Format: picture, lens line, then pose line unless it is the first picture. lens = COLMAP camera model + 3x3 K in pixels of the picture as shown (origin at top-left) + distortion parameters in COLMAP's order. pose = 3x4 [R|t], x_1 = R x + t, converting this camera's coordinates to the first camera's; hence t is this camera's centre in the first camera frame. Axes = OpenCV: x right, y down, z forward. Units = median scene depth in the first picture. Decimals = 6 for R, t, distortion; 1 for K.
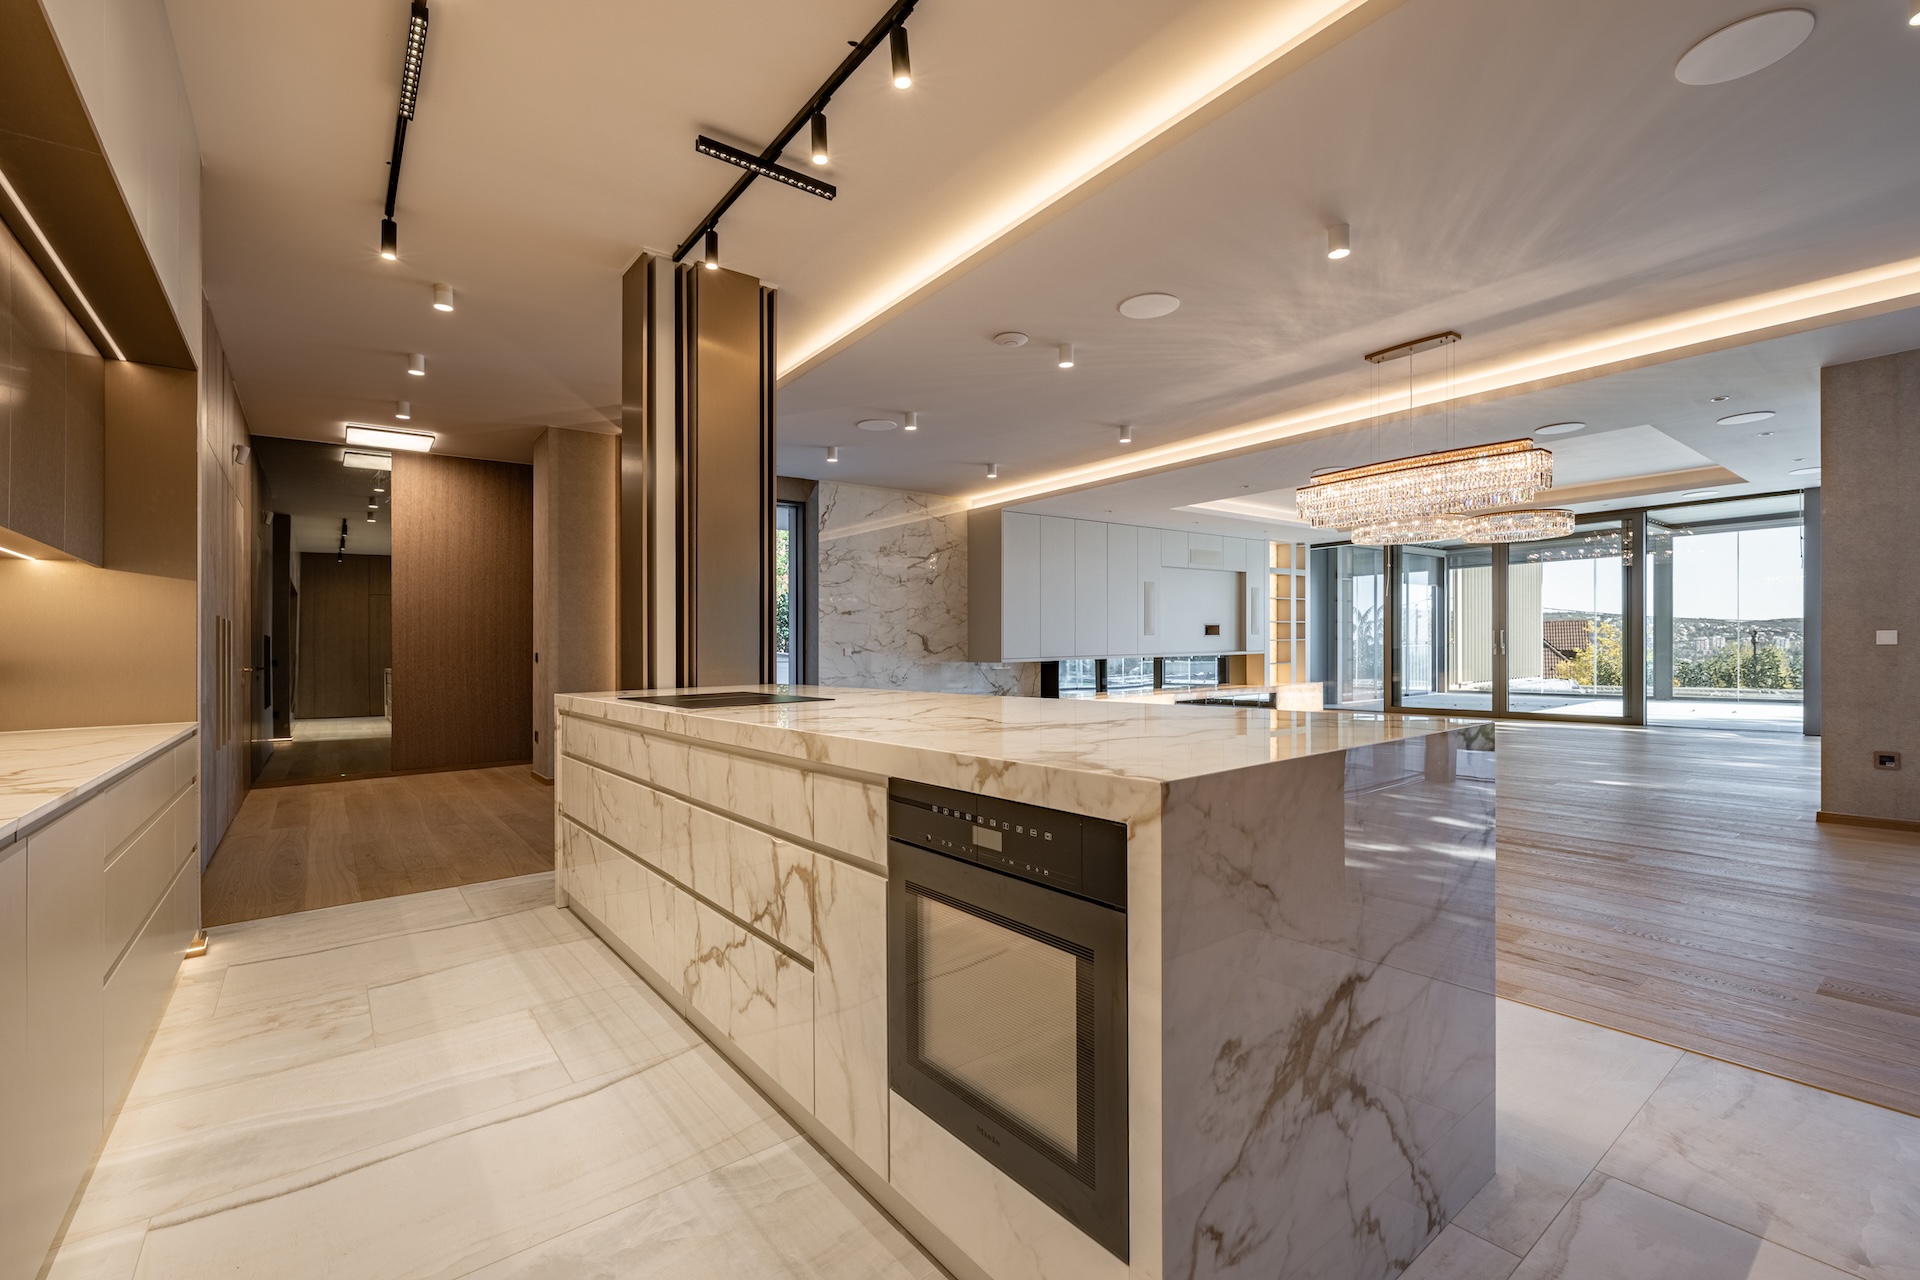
lens RADIAL K [[832.5, 0, 969.8], [0, 832.5, 641.2], [0, 0, 1]] dist [-0.000335, -0.000348]
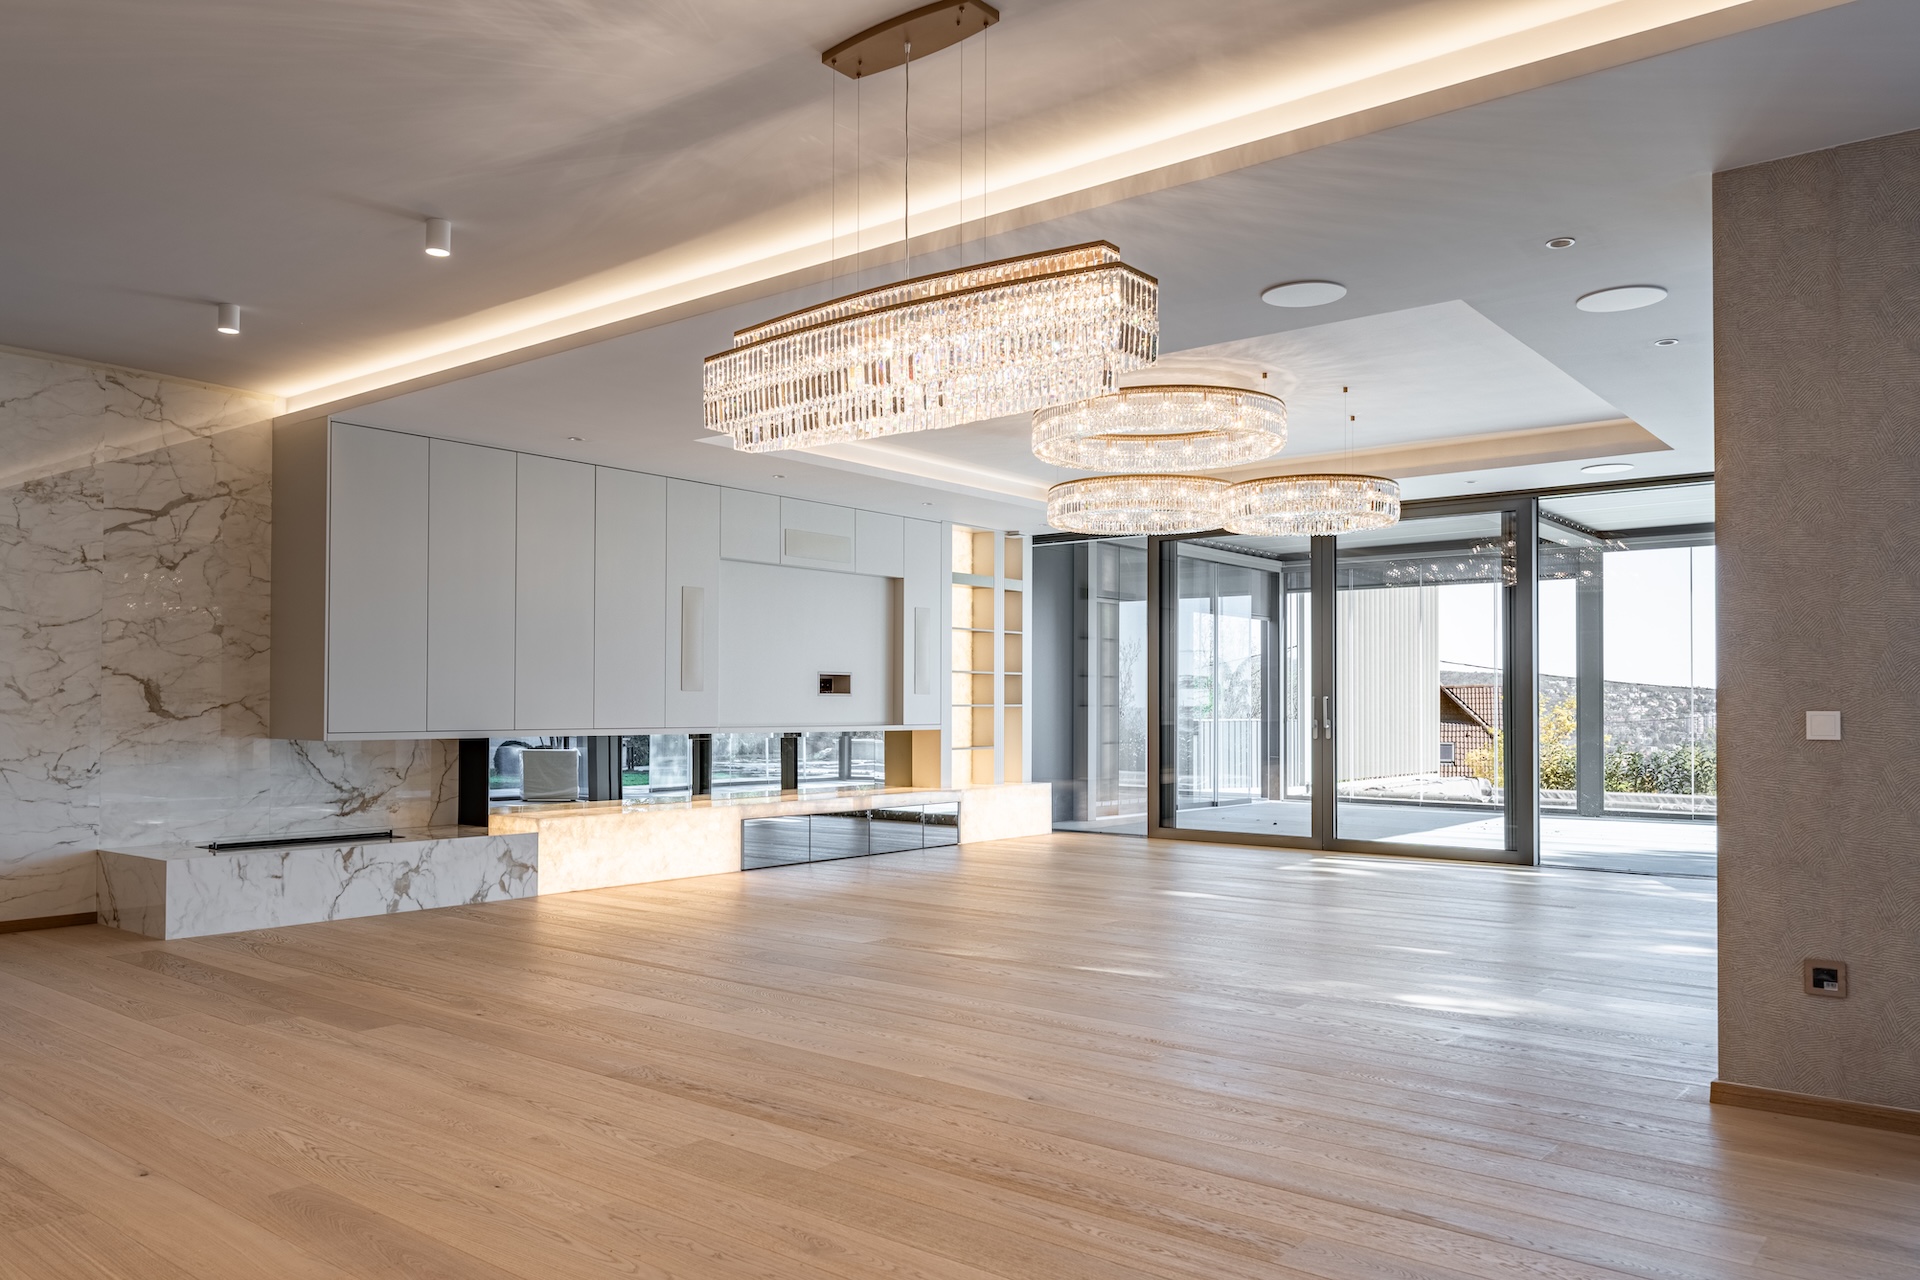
lens RADIAL K [[1348.6, 0, 958.0], [0, 1348.6, 649.8], [0, 0, 1]] dist [0.008495, 0.000231]
pose [[0.976012, 0.029680, 0.215686, 0.175738], [-0.021615, 0.998980, -0.039658, -0.002592], [-0.216643, 0.034044, 0.975657, 0.134888]]
